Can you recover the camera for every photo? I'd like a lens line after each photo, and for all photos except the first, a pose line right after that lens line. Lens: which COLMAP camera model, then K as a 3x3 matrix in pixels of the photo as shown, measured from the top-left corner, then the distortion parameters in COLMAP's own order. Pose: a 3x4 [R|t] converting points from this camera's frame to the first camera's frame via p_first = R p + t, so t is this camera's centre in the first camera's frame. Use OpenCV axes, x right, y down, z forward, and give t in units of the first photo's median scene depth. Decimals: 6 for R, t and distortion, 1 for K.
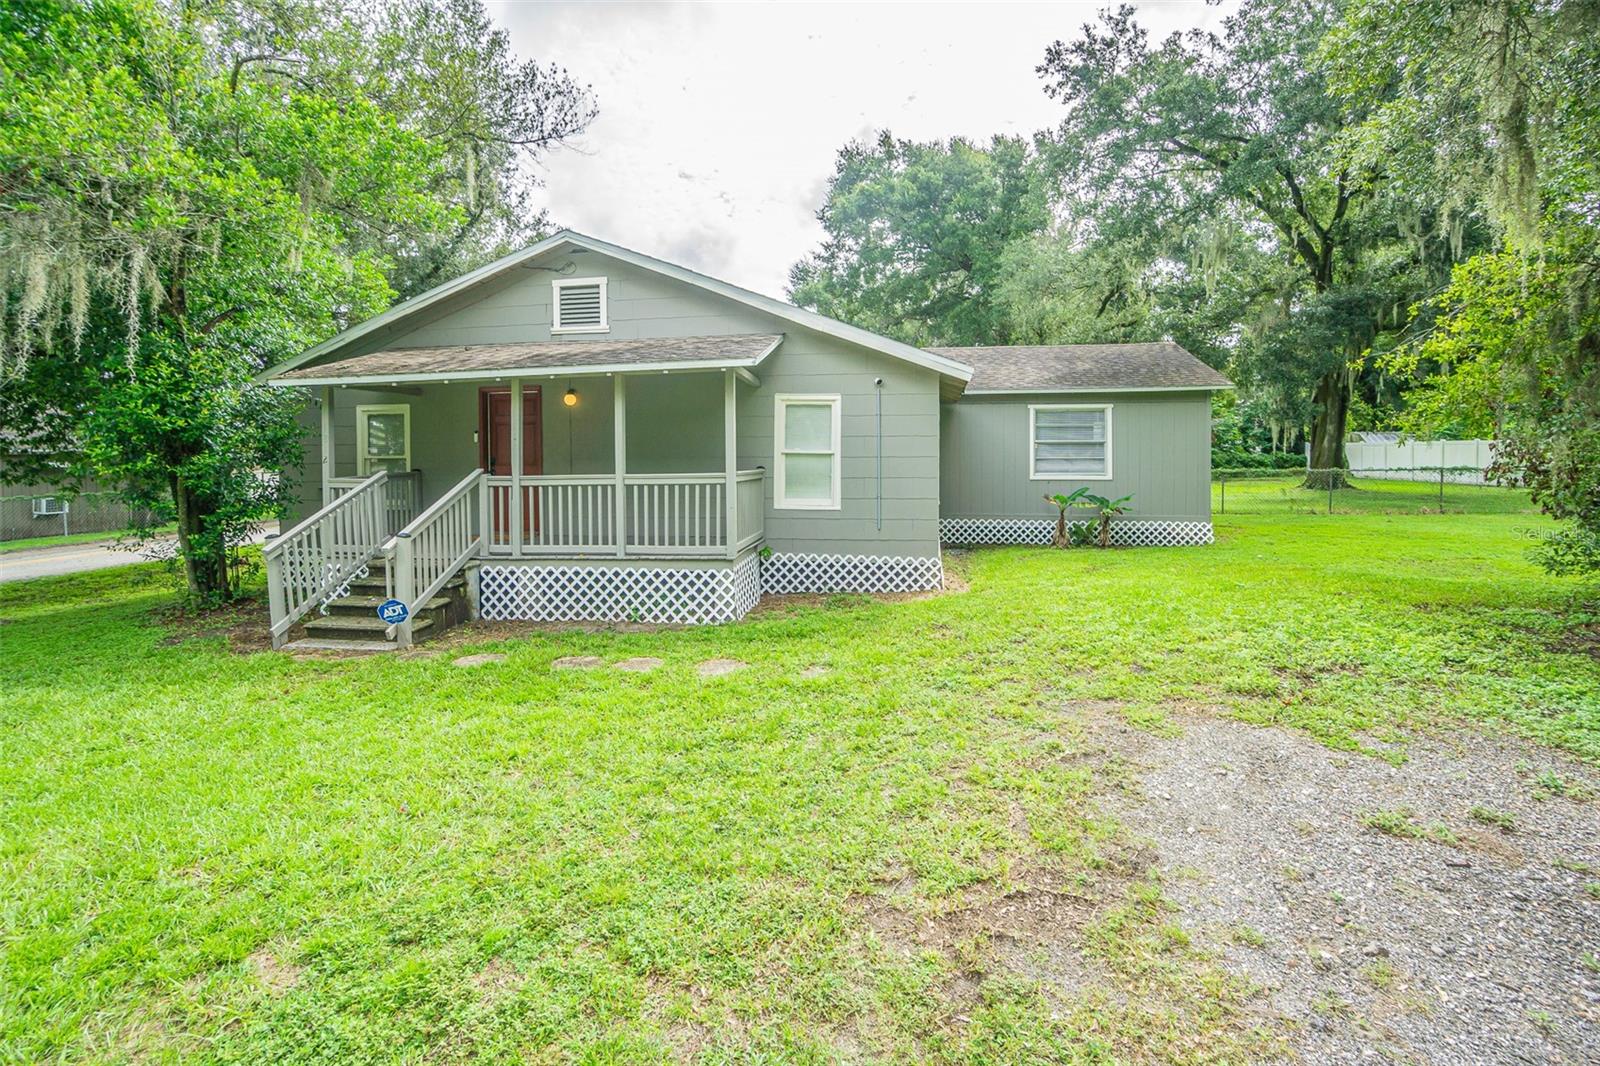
lens RADIAL K [[692.1, 0, 803.0], [0, 692.1, 495.7], [0, 0, 1]] dist [-0.015195, 0.002008]
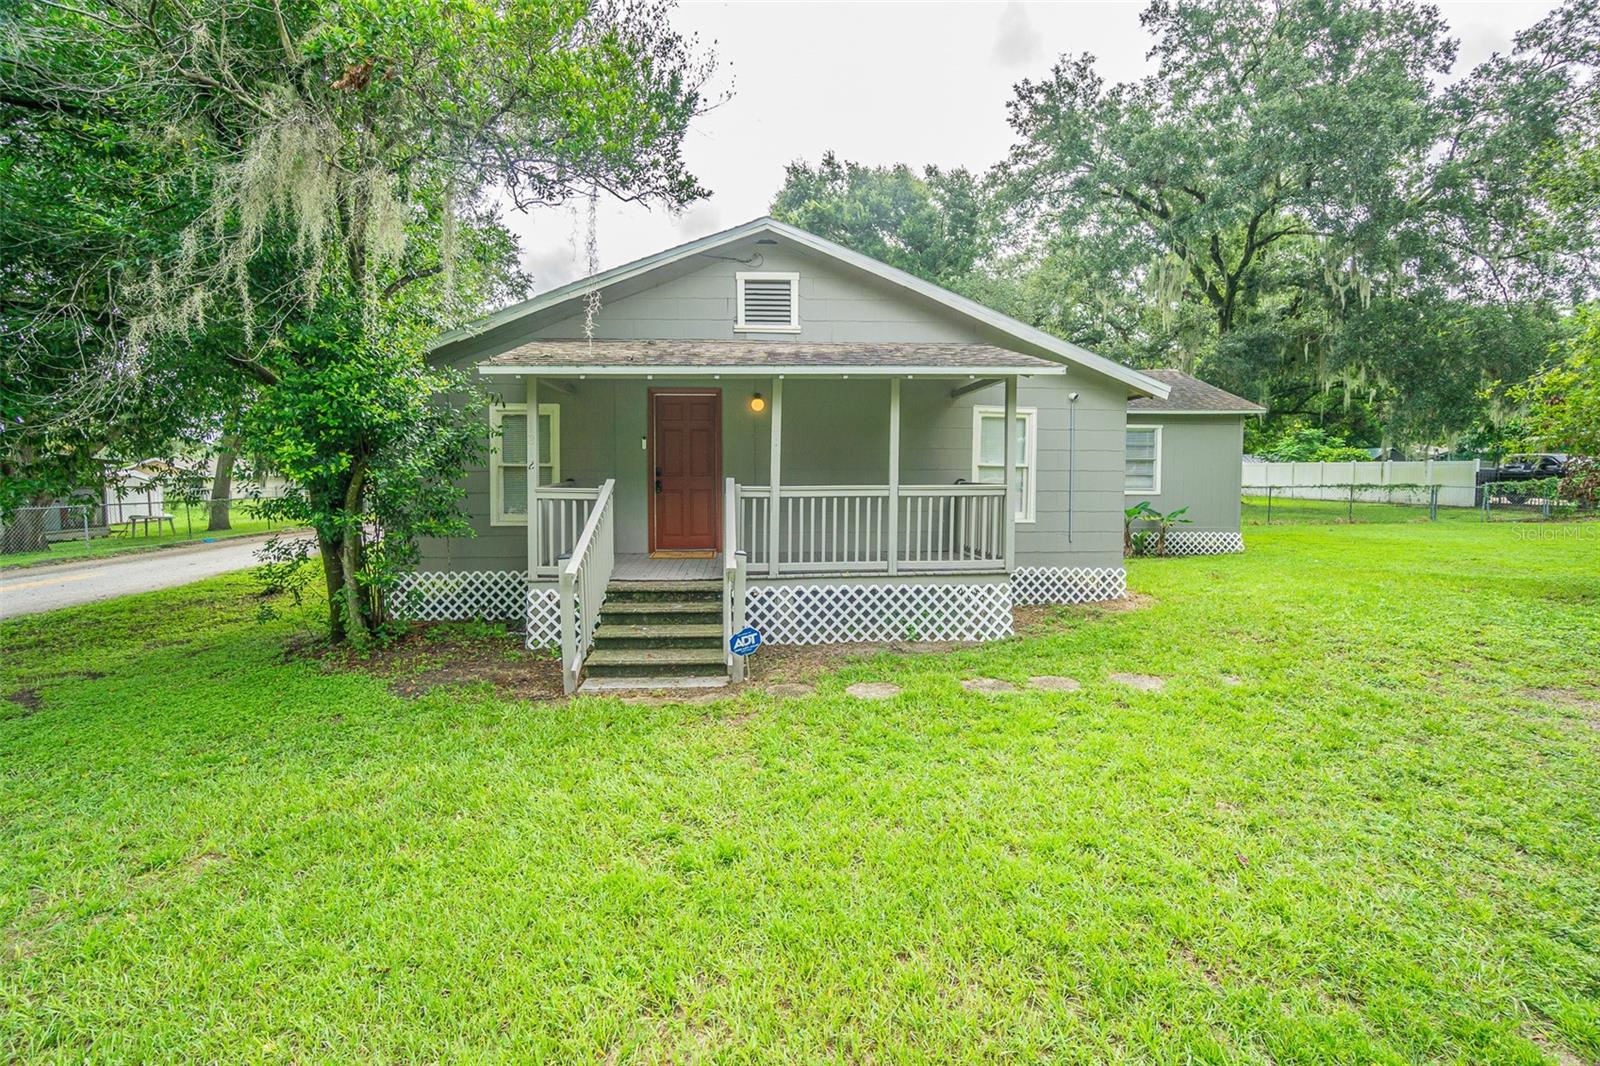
lens RADIAL K [[692.1, 0, 788.6], [0, 692.1, 519.7], [0, 0, 1]] dist [-0.015195, 0.002008]
pose [[0.977802, -0.005925, 0.209445, -0.503107], [0.003824, 0.999938, 0.010437, 0.004812], [-0.209494, -0.009404, 0.977765, 0.094490]]
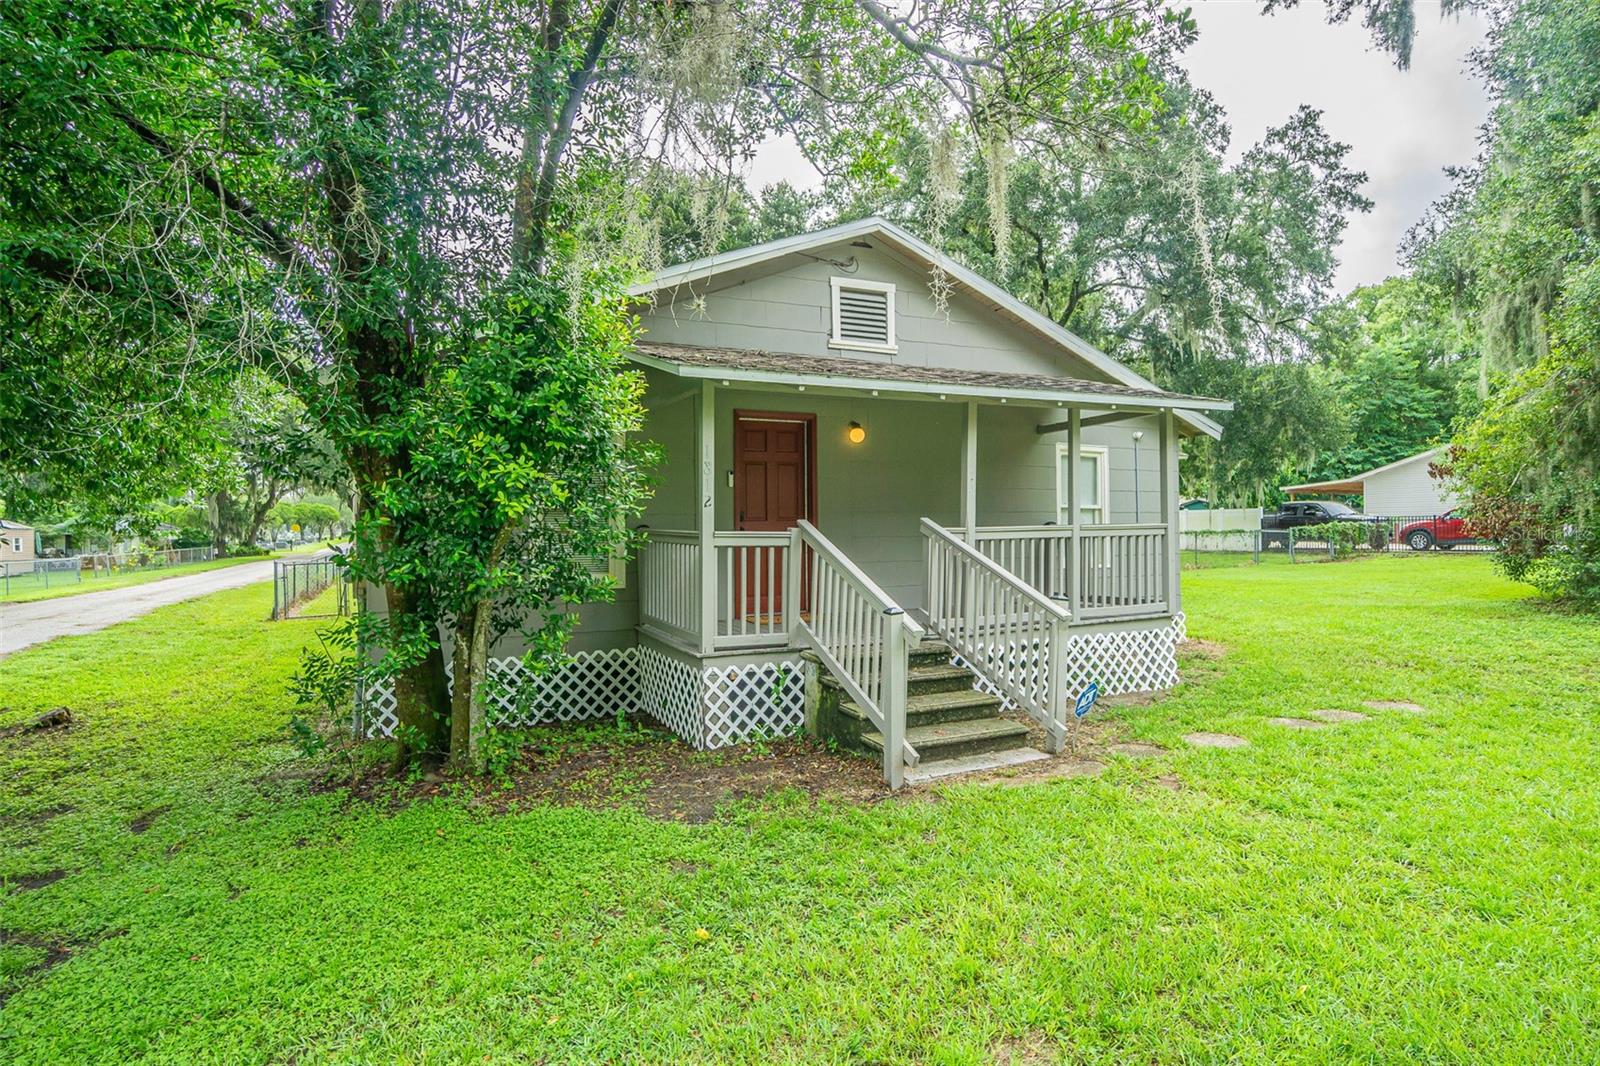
lens RADIAL K [[848.0, 0, 807.6], [0, 848.0, 534.4], [0, 0, 1]] dist [0.004652, -0.000868]
pose [[0.828900, -0.004982, 0.559375, -0.936072], [0.035535, 0.998410, -0.043765, 0.011834], [-0.558267, 0.056154, 0.827759, 0.262500]]
